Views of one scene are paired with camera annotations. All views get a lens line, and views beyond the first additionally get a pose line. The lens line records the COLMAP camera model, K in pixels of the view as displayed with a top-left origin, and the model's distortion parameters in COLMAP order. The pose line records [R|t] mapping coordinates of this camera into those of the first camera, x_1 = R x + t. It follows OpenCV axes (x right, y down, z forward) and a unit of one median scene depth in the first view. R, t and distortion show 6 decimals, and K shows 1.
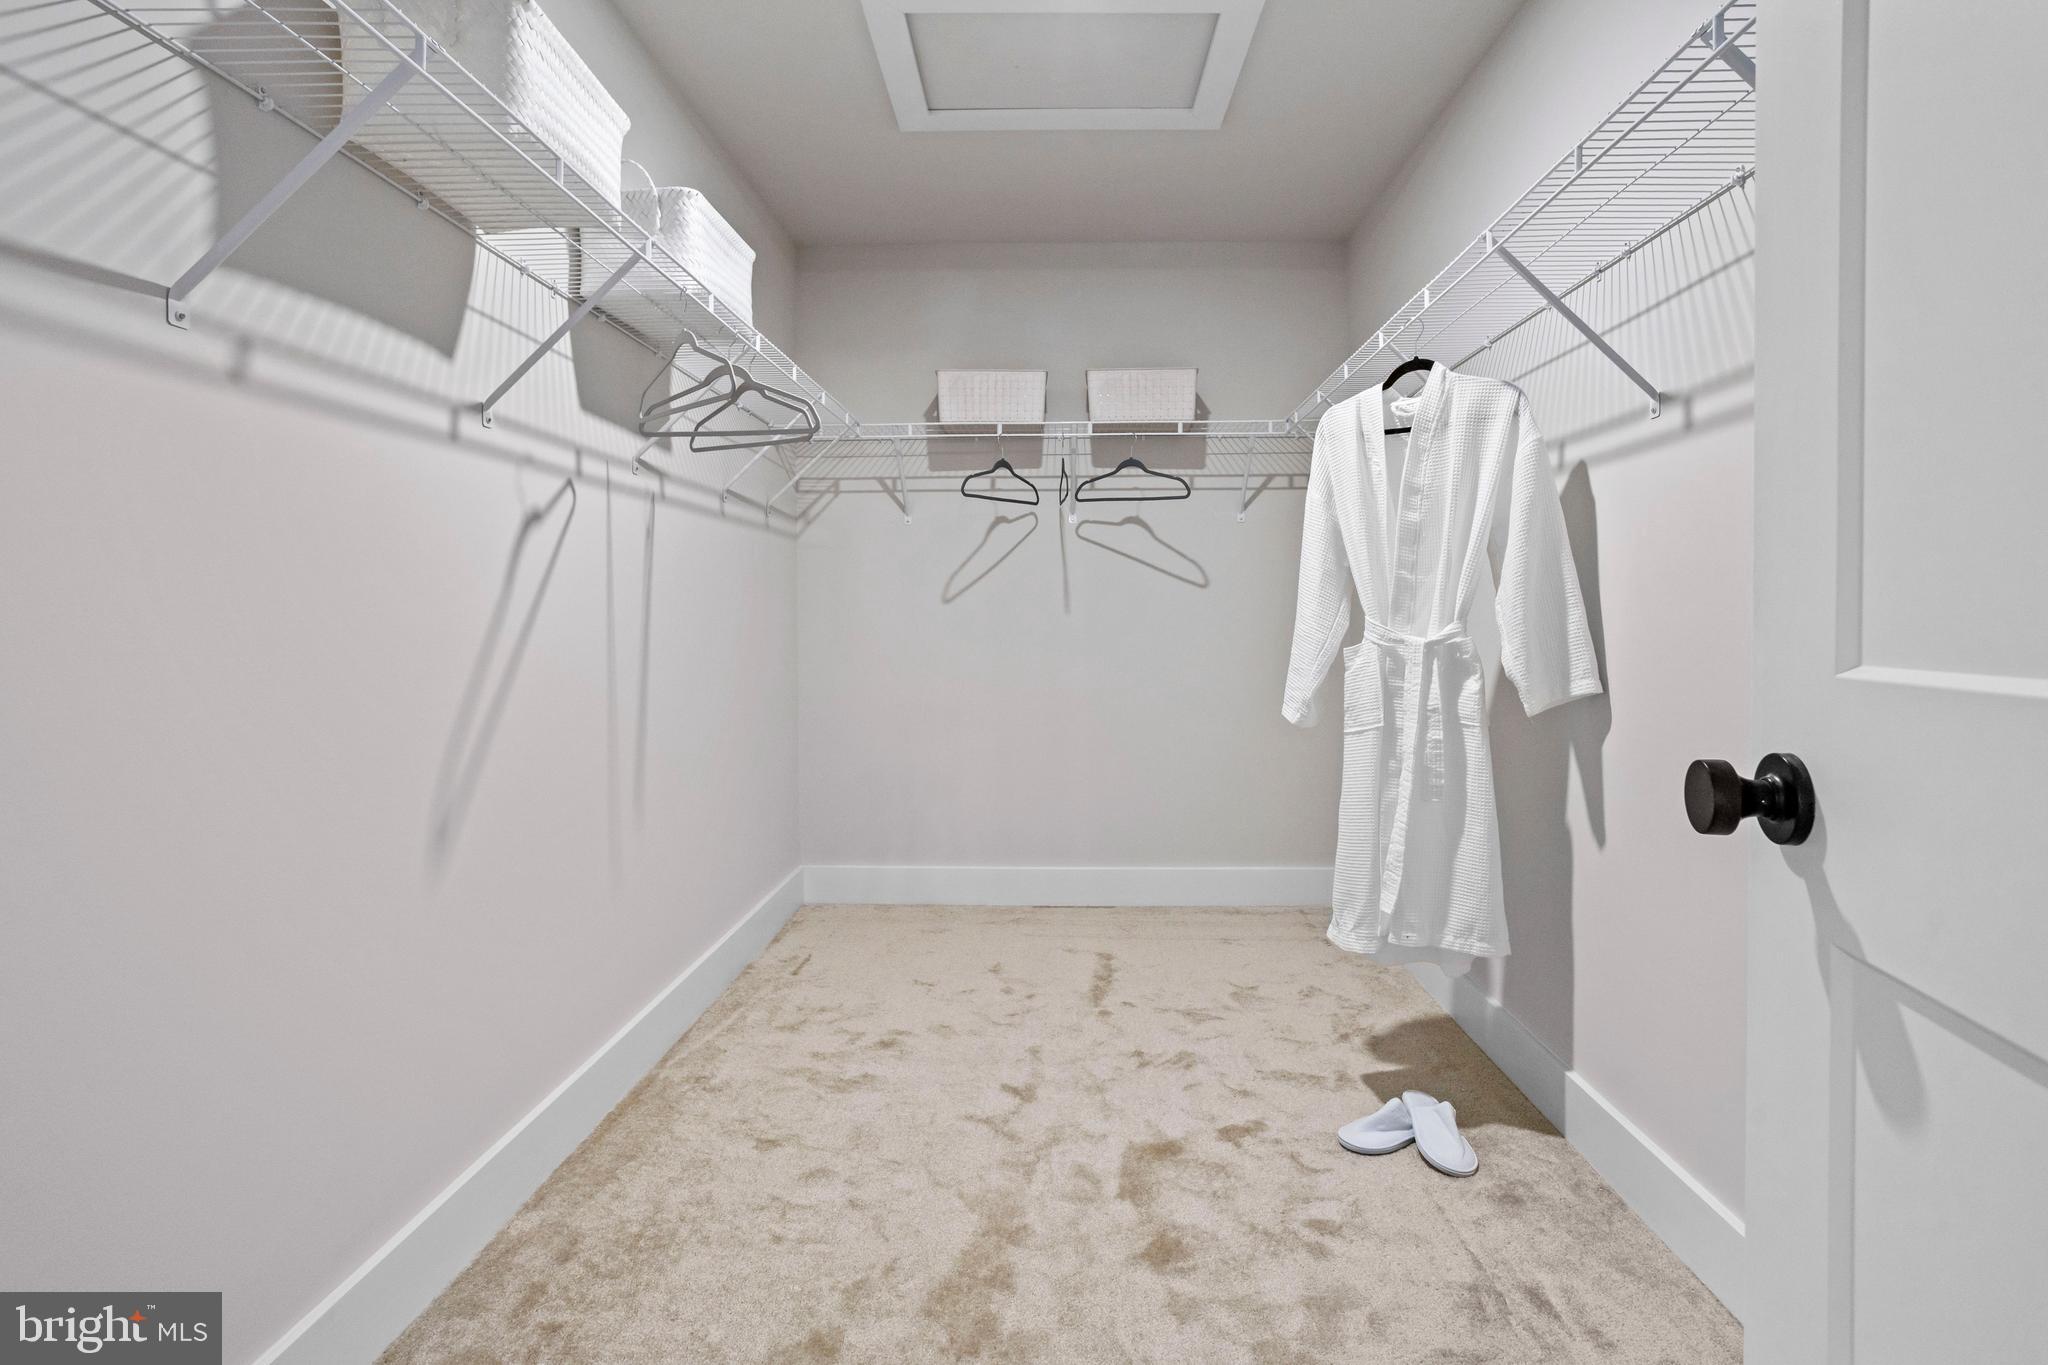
lens RADIAL K [[1012.9, 0, 1035.4], [0, 1012.9, 645.2], [0, 0, 1]] dist [-0.048943, 0.026709]
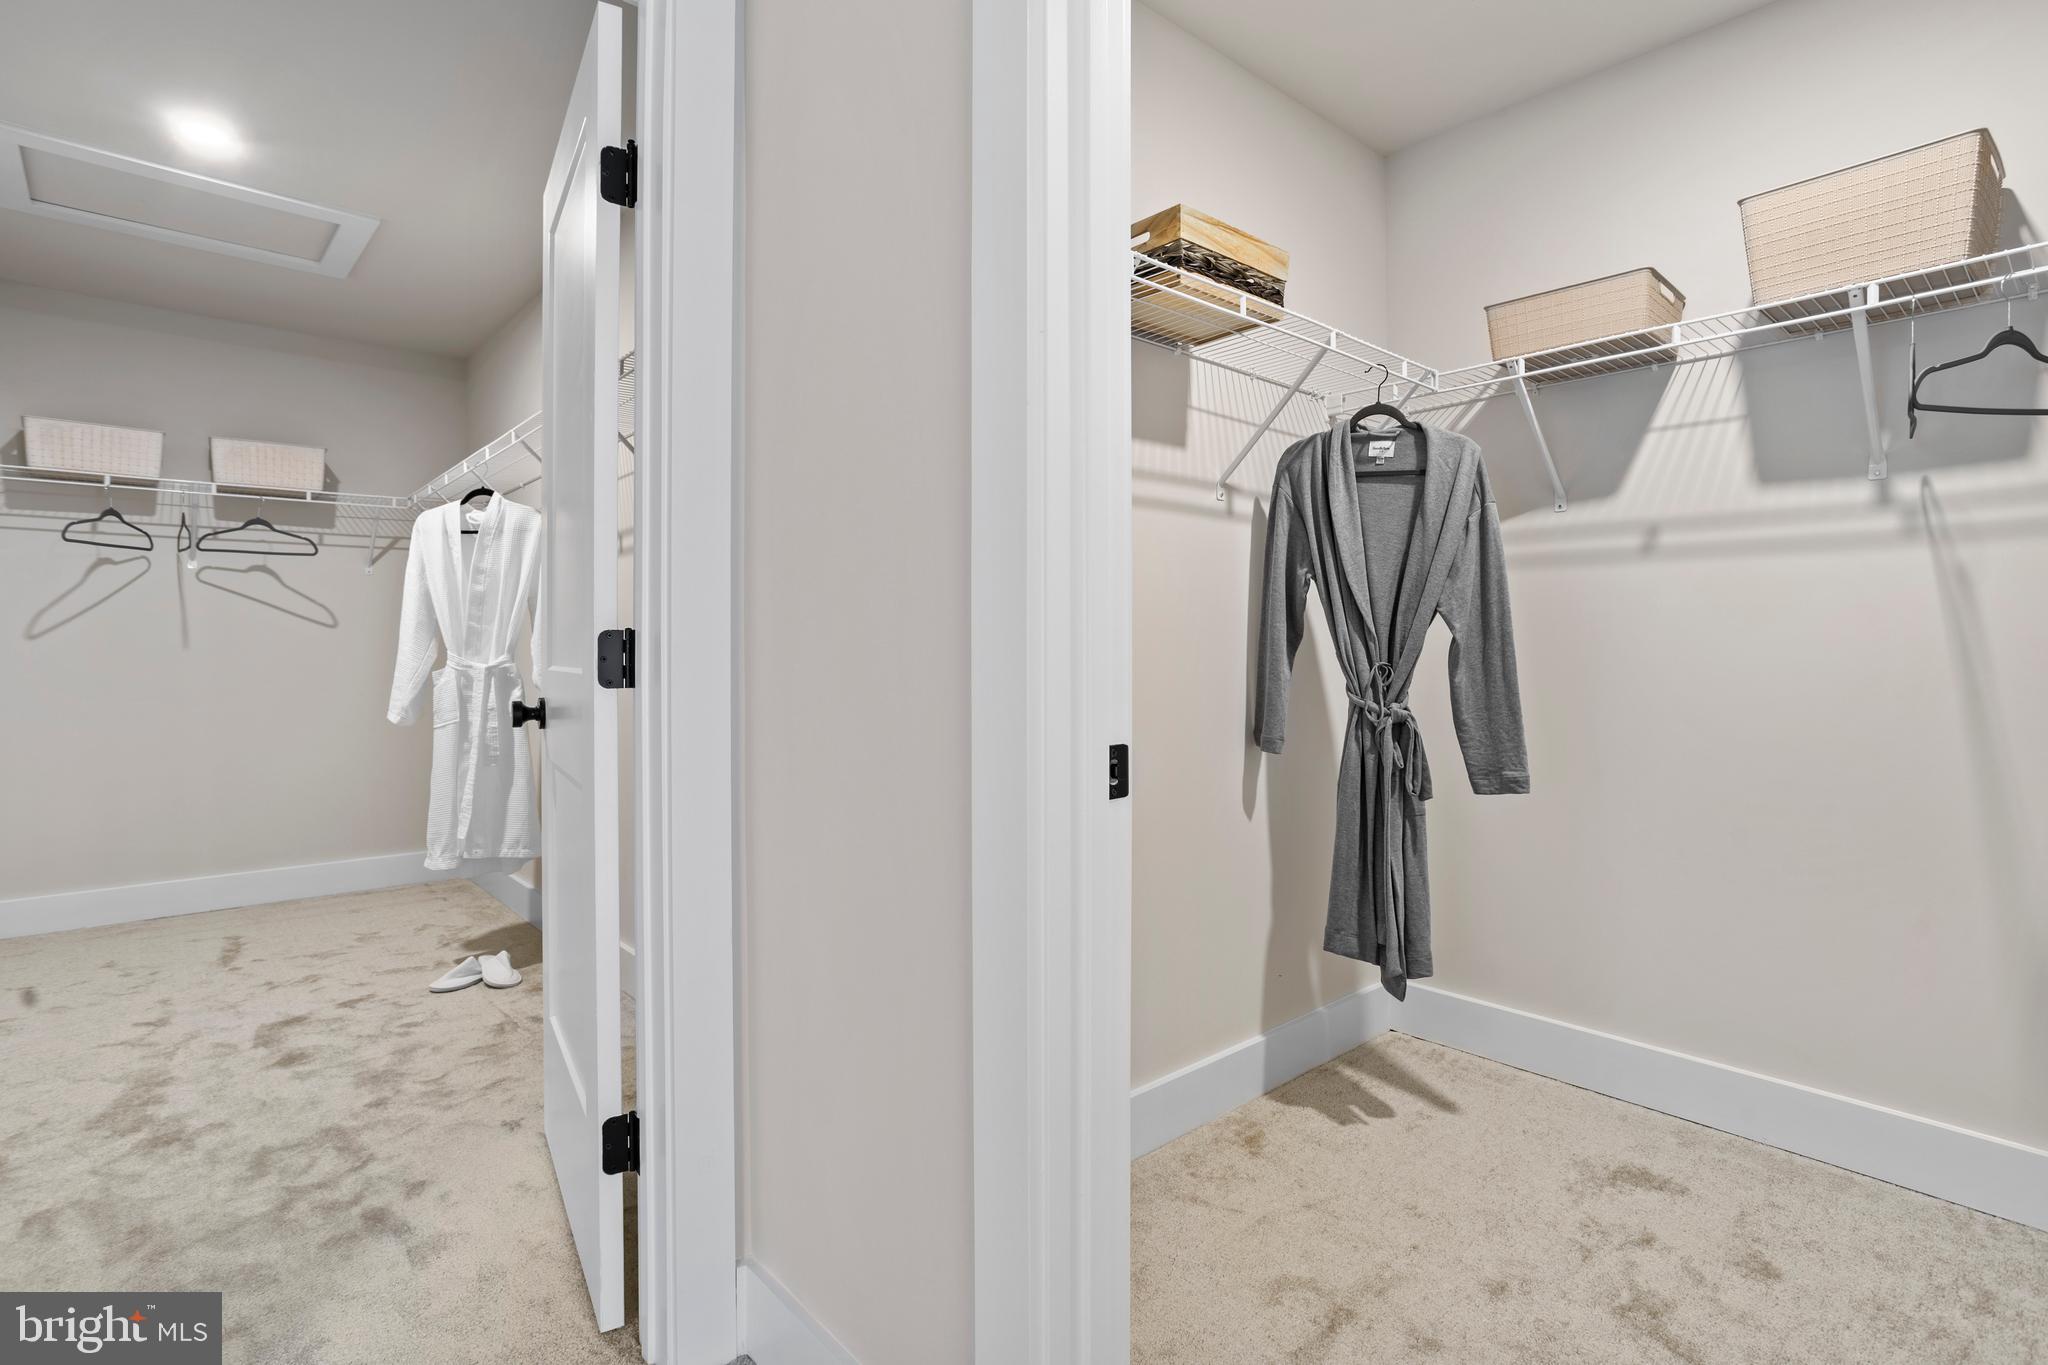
lens RADIAL K [[1012.9, 0, 1035.4], [0, 1012.9, 645.2], [0, 0, 1]] dist [-0.048943, 0.026709]
pose [[0.723417, 0.002176, 0.690408, -0.076610], [0.022655, 0.999382, -0.026888, 0.024056], [-0.690039, 0.035092, 0.722921, -0.726020]]
